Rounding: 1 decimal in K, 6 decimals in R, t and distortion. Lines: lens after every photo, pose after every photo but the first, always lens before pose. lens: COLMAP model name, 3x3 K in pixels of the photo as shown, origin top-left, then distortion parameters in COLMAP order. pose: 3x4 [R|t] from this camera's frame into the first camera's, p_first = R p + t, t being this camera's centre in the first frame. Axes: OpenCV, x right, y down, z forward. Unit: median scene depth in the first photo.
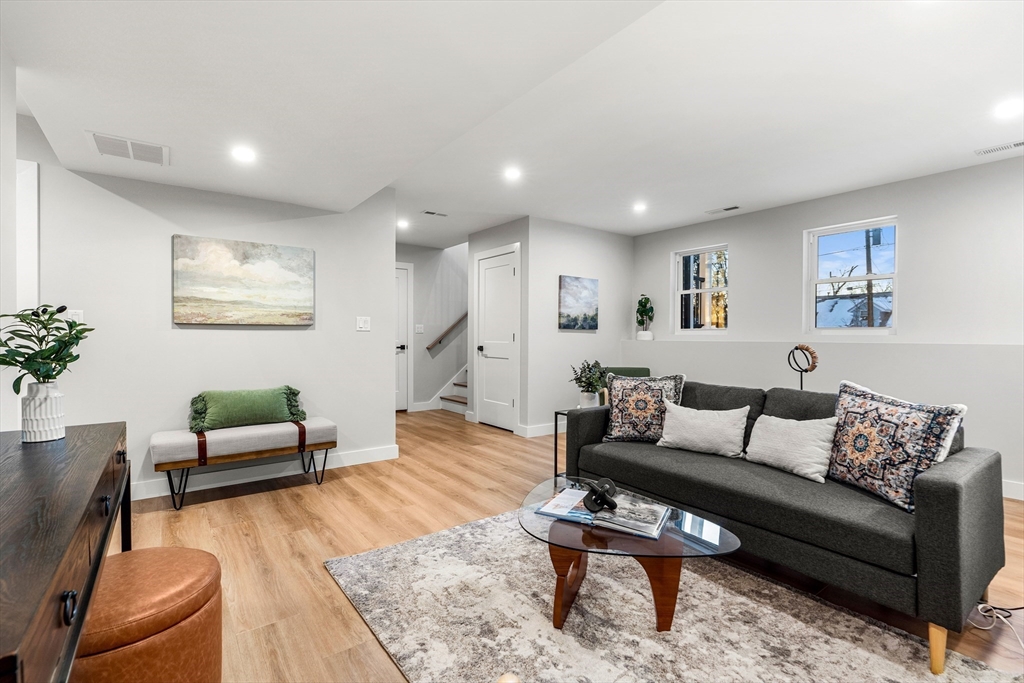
lens RADIAL K [[464.3, 0, 512.0], [0, 464.3, 341.5], [0, 0, 1]] dist [-0.003460, 0.000113]
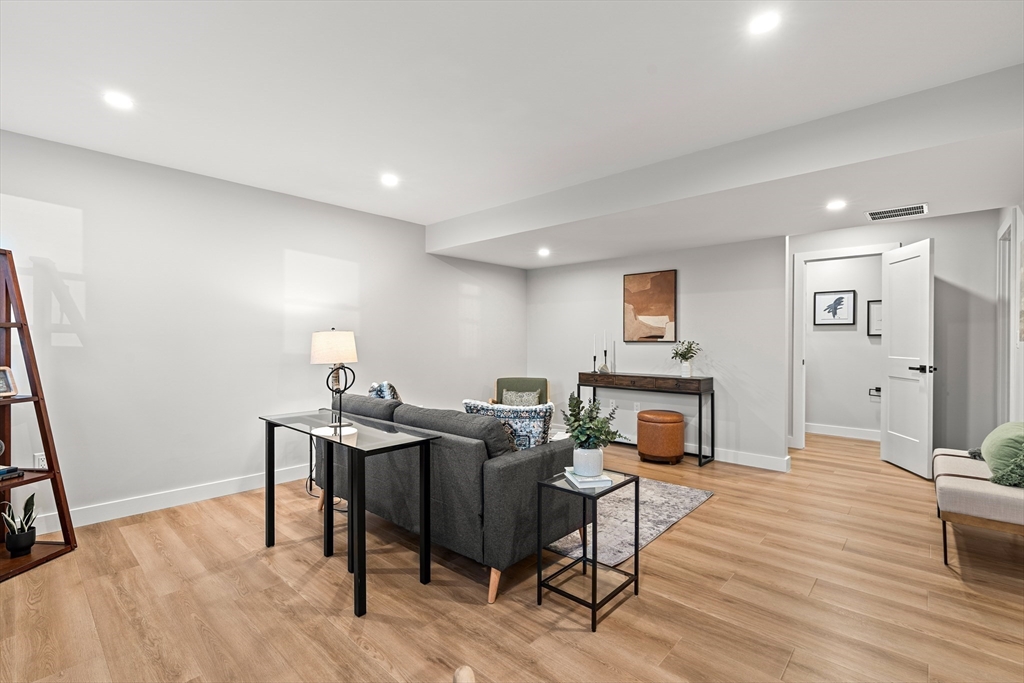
lens RADIAL K [[462.6, 0, 510.1], [0, 462.6, 345.3], [0, 0, 1]] dist [-0.003833, -0.000326]
pose [[-0.981243, -0.003590, -0.192740, 0.378351], [-0.007642, 0.999765, 0.020284, -0.039522], [0.192622, 0.021376, -0.981040, 1.538925]]
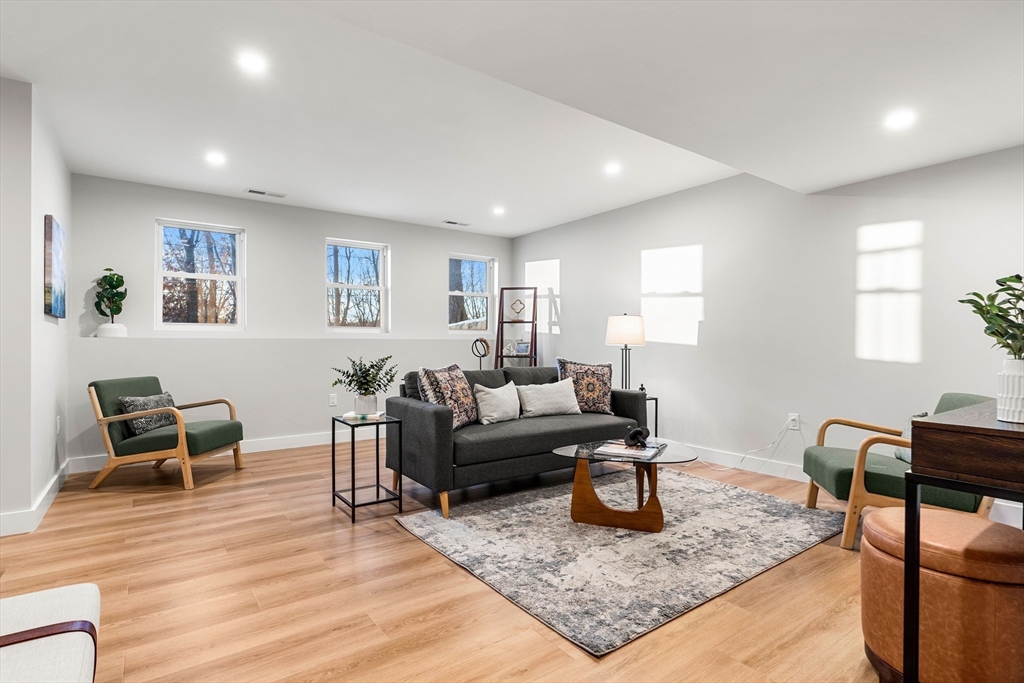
lens RADIAL K [[504.3, 0, 507.8], [0, 504.3, 346.2], [0, 0, 1]] dist [-0.002416, 0.000134]
pose [[0.024436, -0.007197, 0.999675, -0.713412], [0.011708, 0.999908, 0.006912, 0.017934], [-0.999633, 0.011535, 0.024518, 0.700008]]
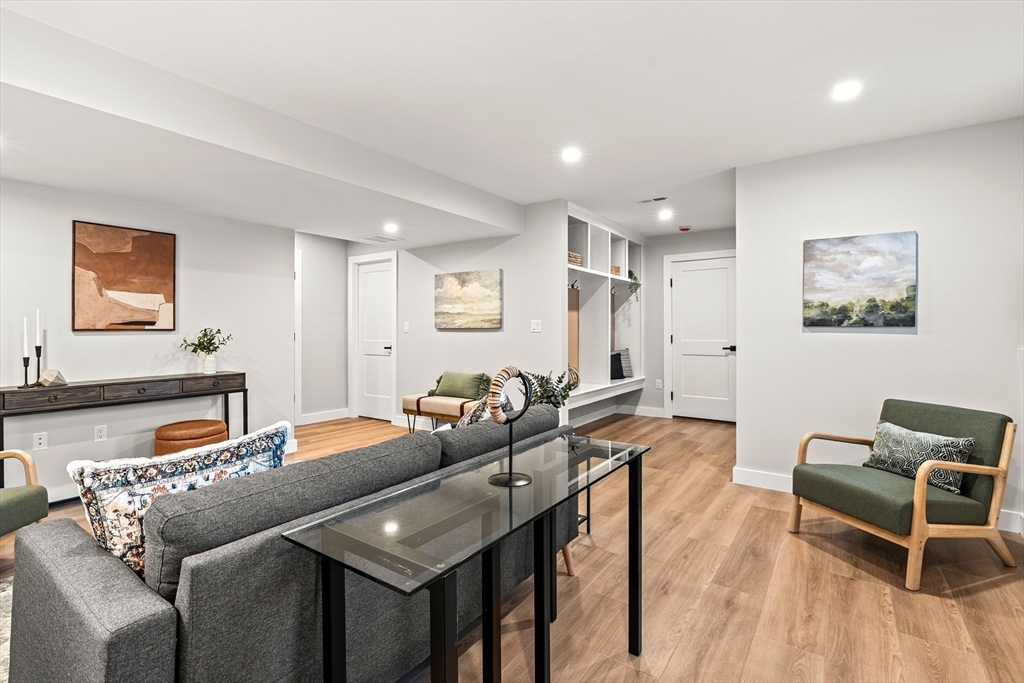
lens RADIAL K [[477.1, 0, 510.7], [0, 477.1, 326.4], [0, 0, 1]] dist [-0.000508, 0.000174]
pose [[0.320414, -0.007920, -0.947244, 0.887076], [-0.007582, 0.999912, -0.010925, -0.027802], [0.947247, 0.010683, 0.320326, 0.654070]]
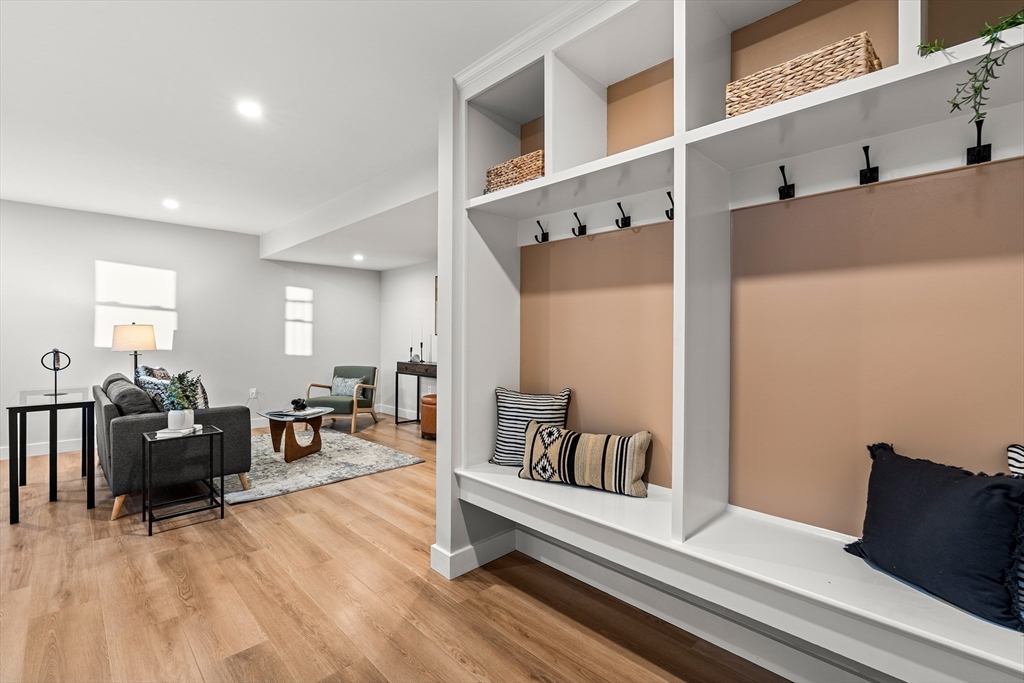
lens RADIAL K [[464.3, 0, 512.0], [0, 464.3, 341.5], [0, 0, 1]] dist [-0.003460, 0.000113]
pose [[-0.990506, -0.008027, -0.137237, -0.314790], [-0.011468, 0.999639, 0.024301, -0.044855], [0.136992, 0.025644, -0.990240, 1.875222]]
